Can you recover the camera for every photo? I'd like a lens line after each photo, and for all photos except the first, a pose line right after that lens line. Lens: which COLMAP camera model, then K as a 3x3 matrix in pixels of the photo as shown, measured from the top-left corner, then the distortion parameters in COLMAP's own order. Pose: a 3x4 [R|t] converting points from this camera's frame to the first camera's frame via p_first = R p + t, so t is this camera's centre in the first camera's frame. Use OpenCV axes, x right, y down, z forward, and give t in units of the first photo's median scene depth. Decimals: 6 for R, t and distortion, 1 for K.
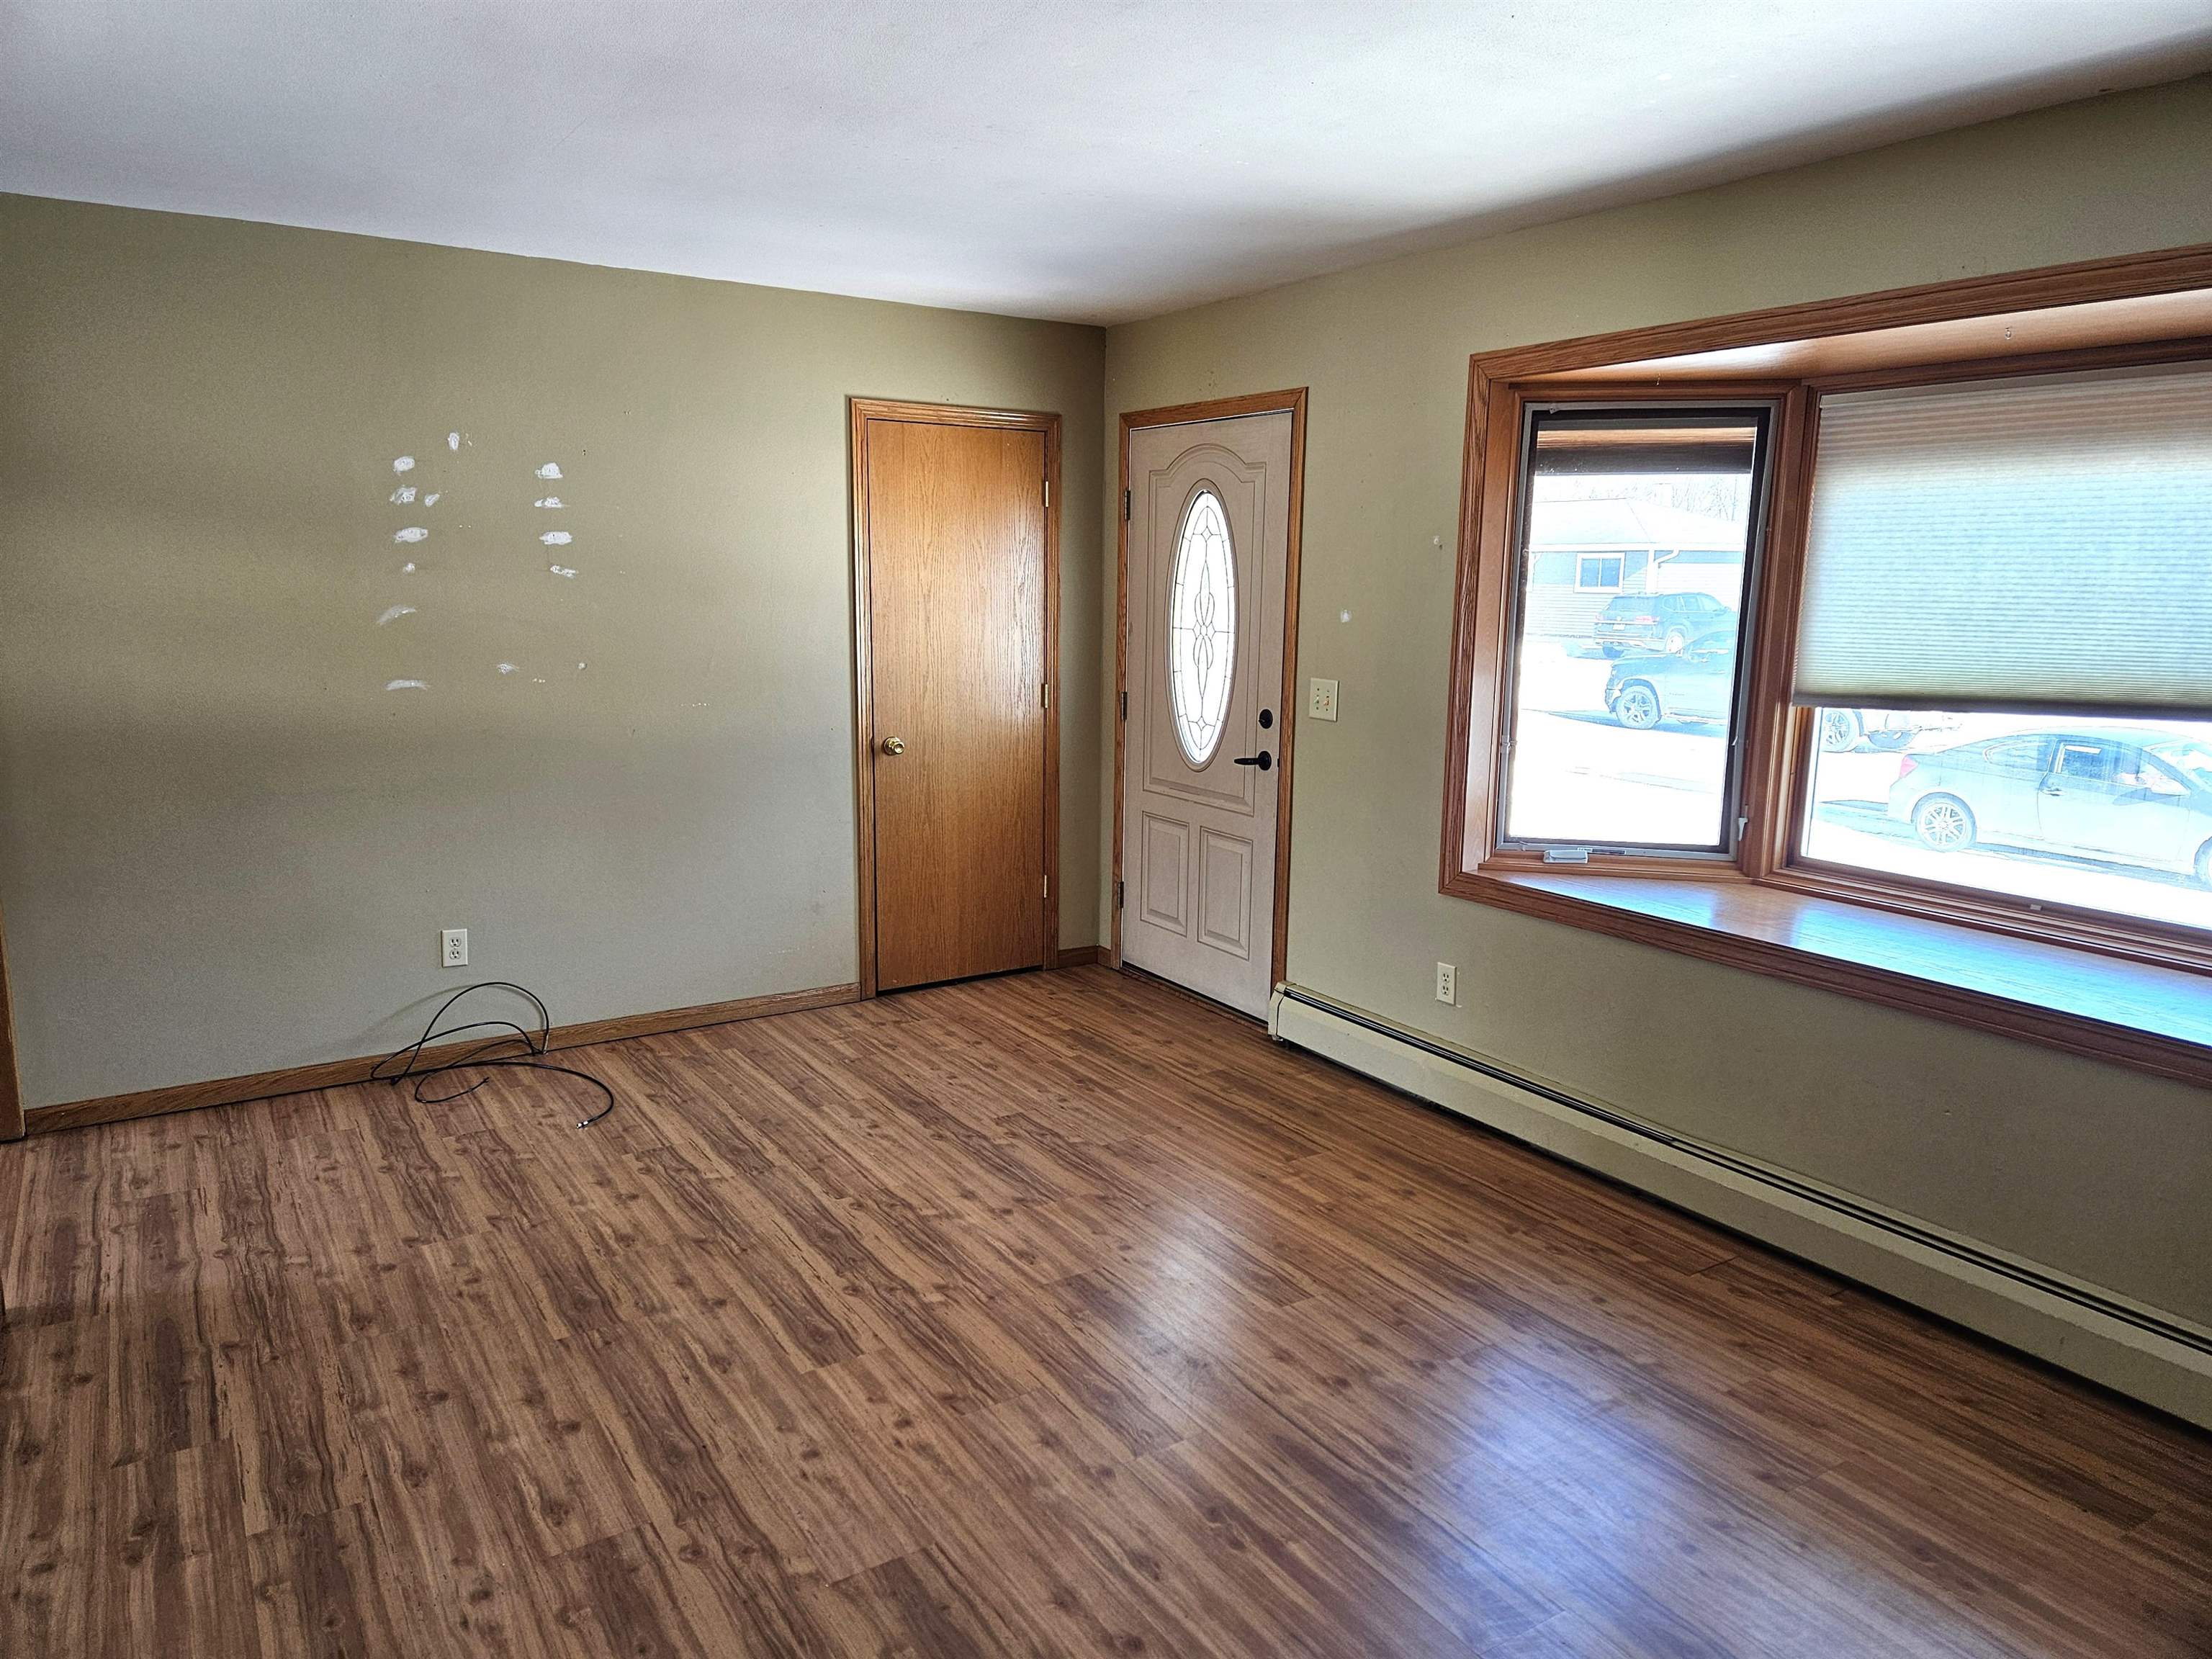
lens RADIAL K [[1490.0, 0, 1100.3], [0, 1490.0, 830.9], [0, 0, 1]] dist [0.079575, -0.060116]
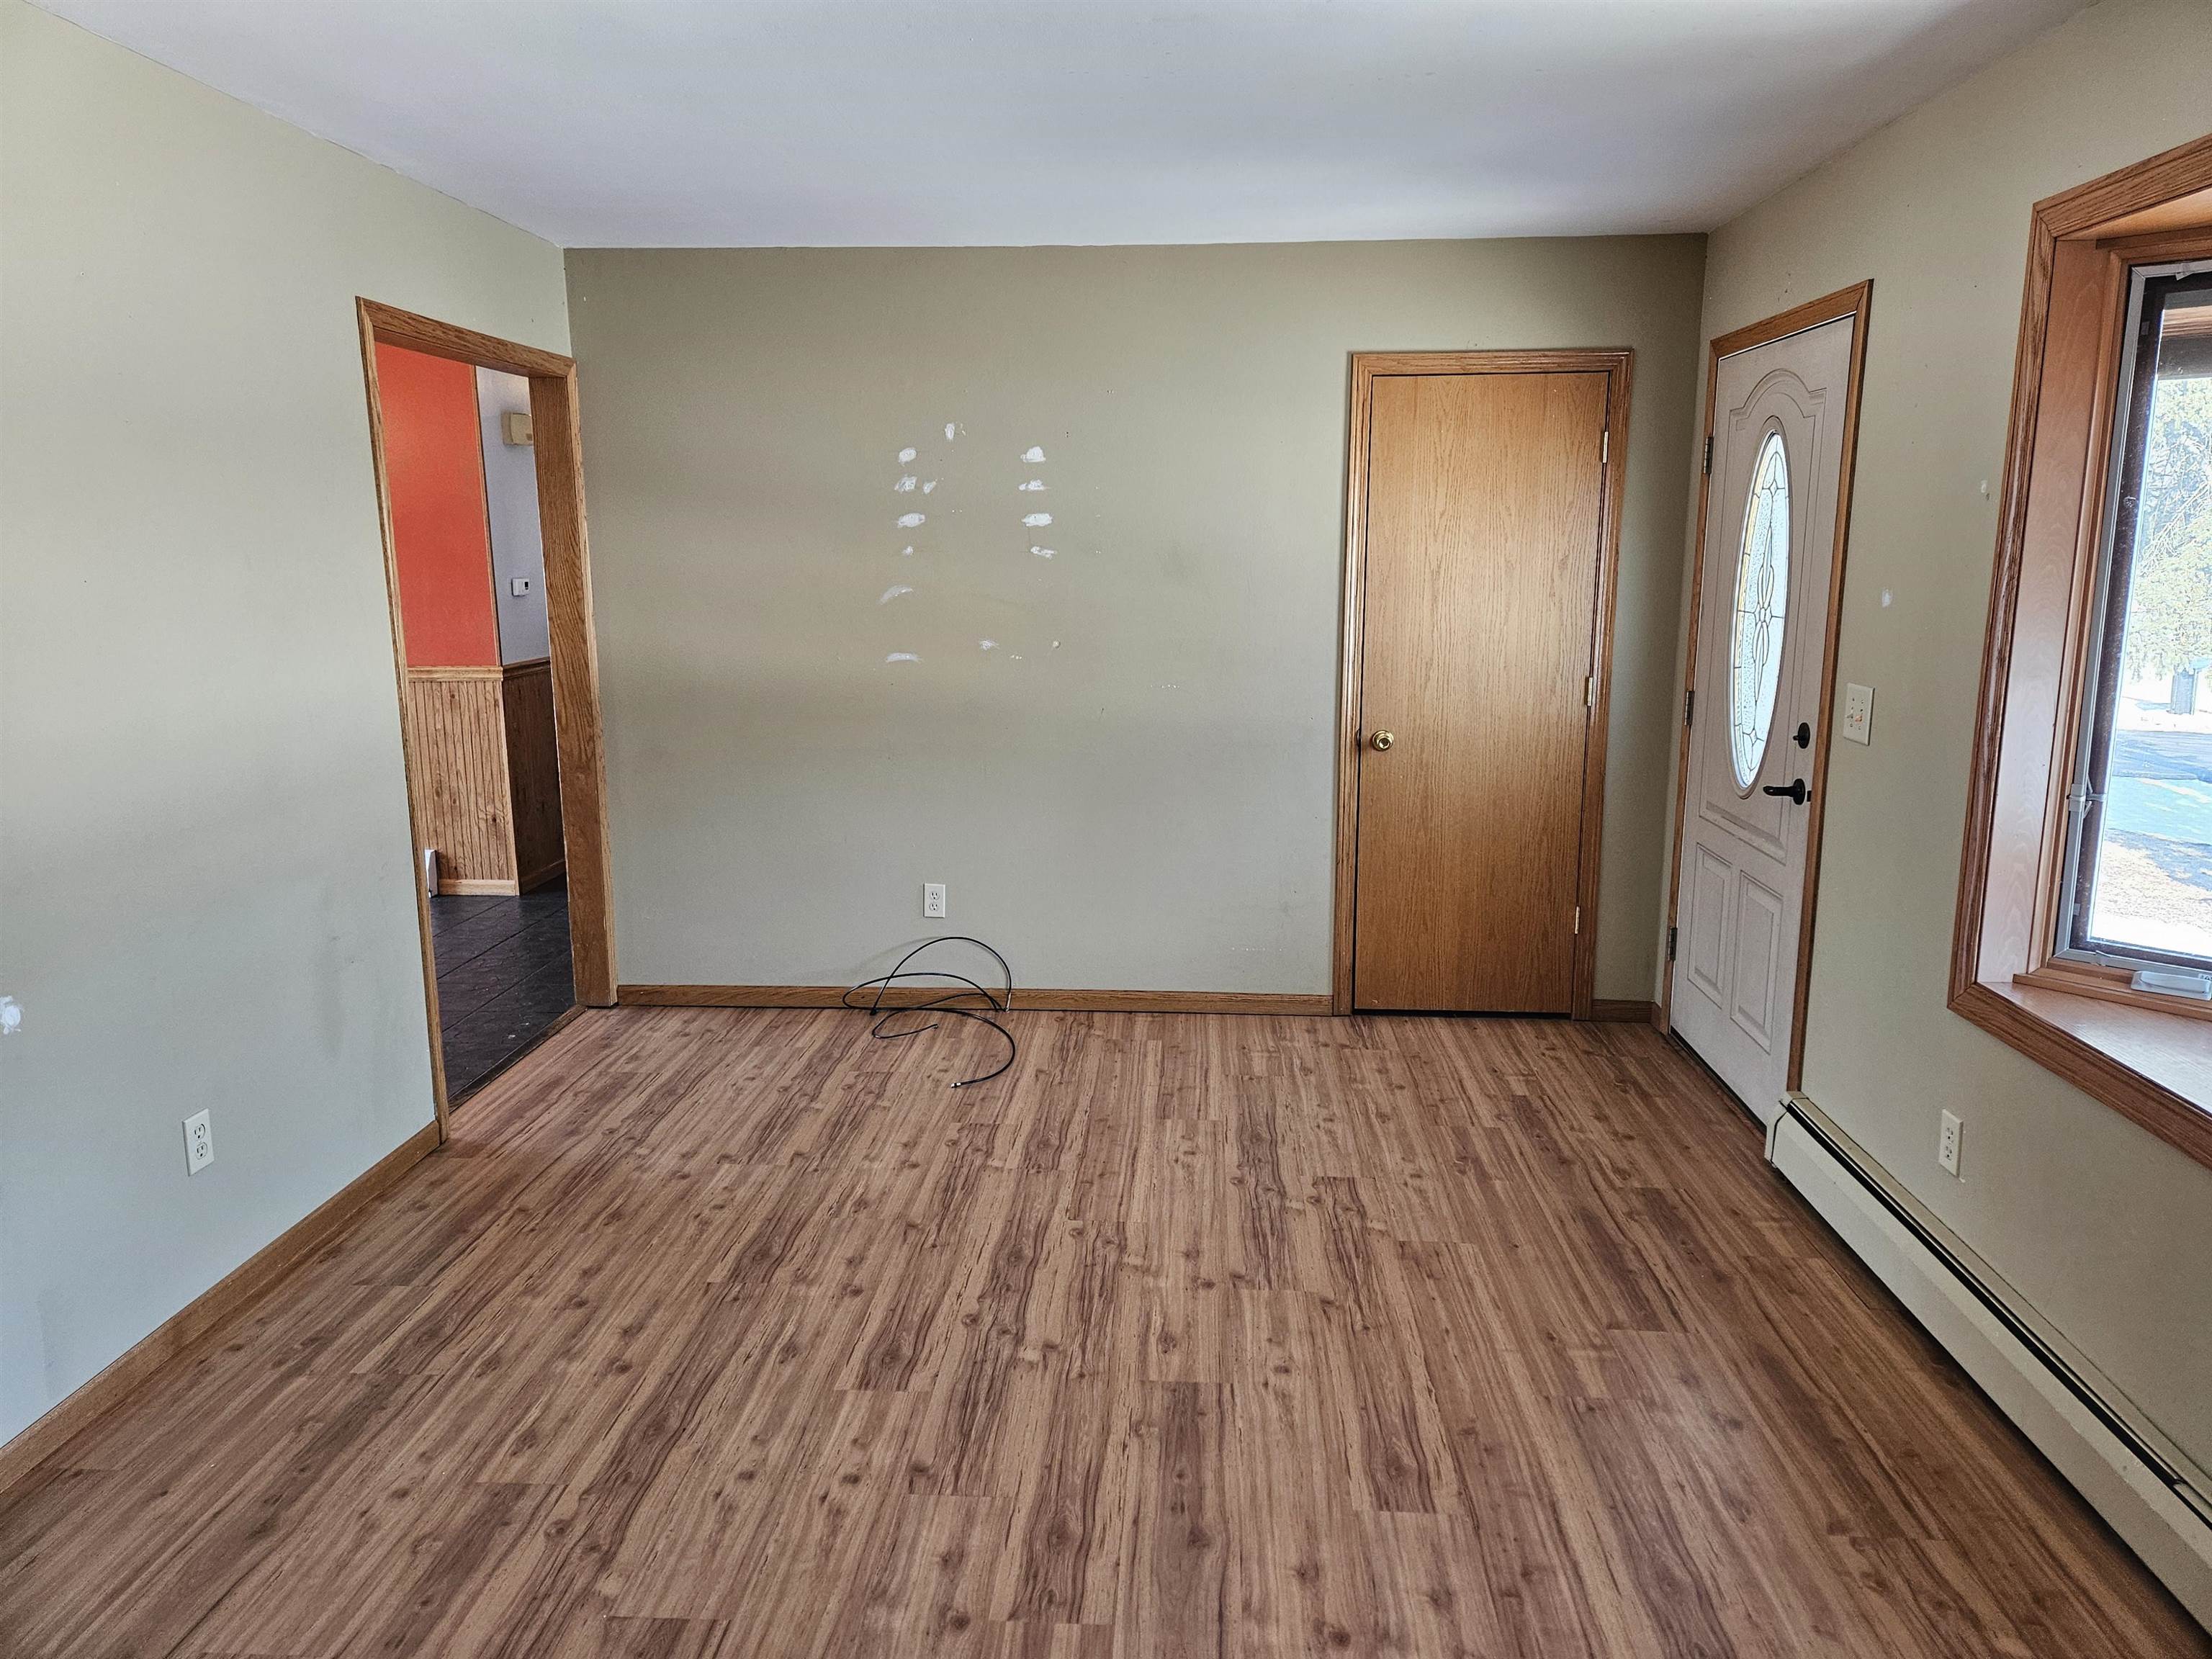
lens RADIAL K [[1490.0, 0, 1088.8], [0, 1490.0, 816.9], [0, 0, 1]] dist [0.079575, -0.060116]
pose [[0.803255, 0.095486, -0.587932, 0.306146], [-0.091405, 0.995136, 0.036739, -0.034233], [0.588580, 0.024229, 0.808076, 0.209090]]
